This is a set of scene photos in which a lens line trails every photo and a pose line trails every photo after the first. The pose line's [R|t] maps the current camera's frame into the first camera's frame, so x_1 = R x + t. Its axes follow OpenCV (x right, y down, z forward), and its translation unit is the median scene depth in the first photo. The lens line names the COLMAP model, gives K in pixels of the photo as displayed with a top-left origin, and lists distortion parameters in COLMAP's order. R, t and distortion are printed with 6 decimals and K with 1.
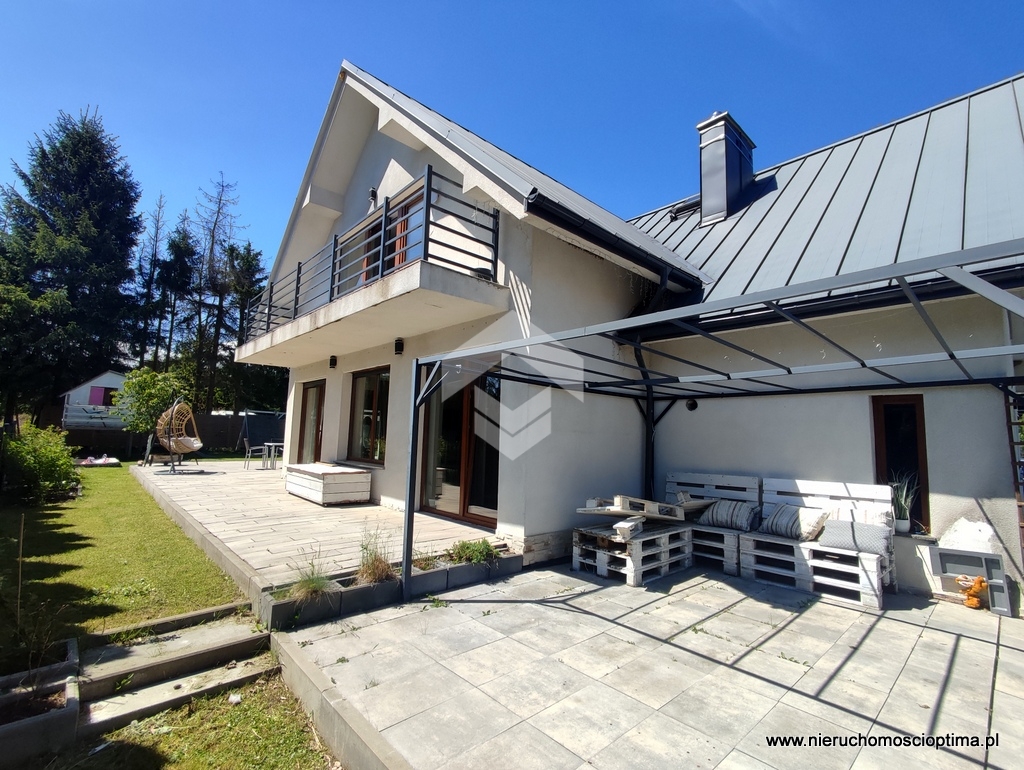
lens RADIAL K [[468.4, 0, 508.7], [0, 468.4, 384.9], [0, 0, 1]] dist [-0.003309, -0.000982]
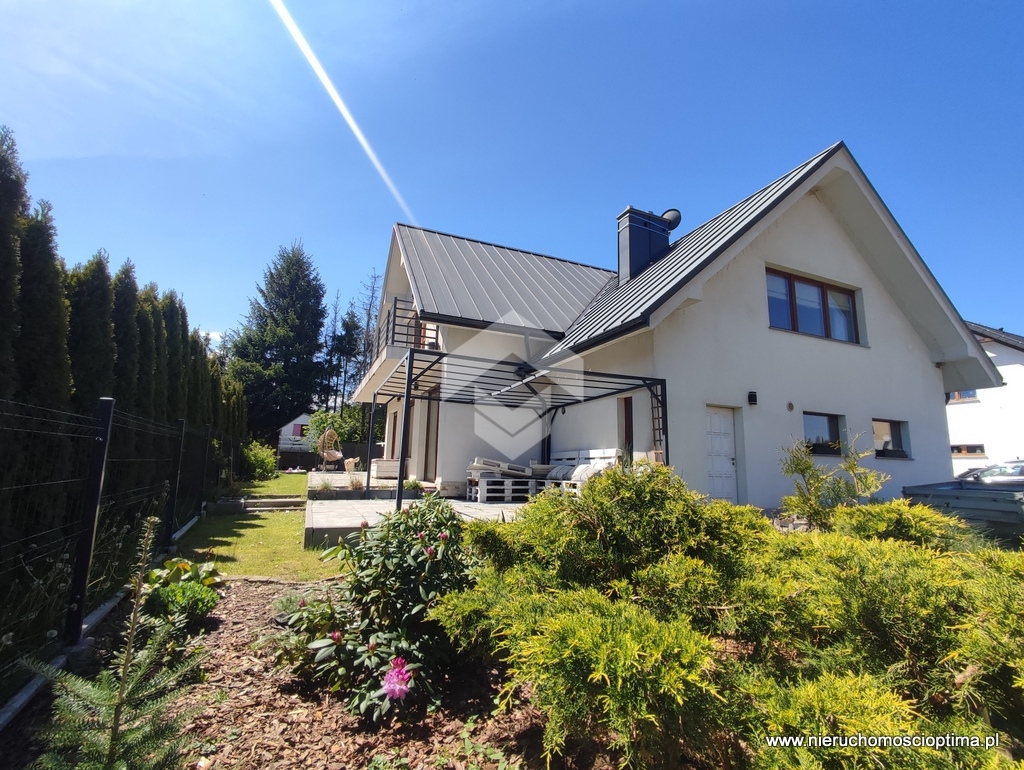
lens RADIAL K [[468.4, 0, 516.6], [0, 468.4, 386.5], [0, 0, 1]] dist [-0.003309, -0.000982]
pose [[0.946184, -0.063027, -0.317432, 0.233991], [0.039851, 0.996079, -0.078990, 0.024899], [0.321166, 0.062089, 0.944986, -0.178066]]
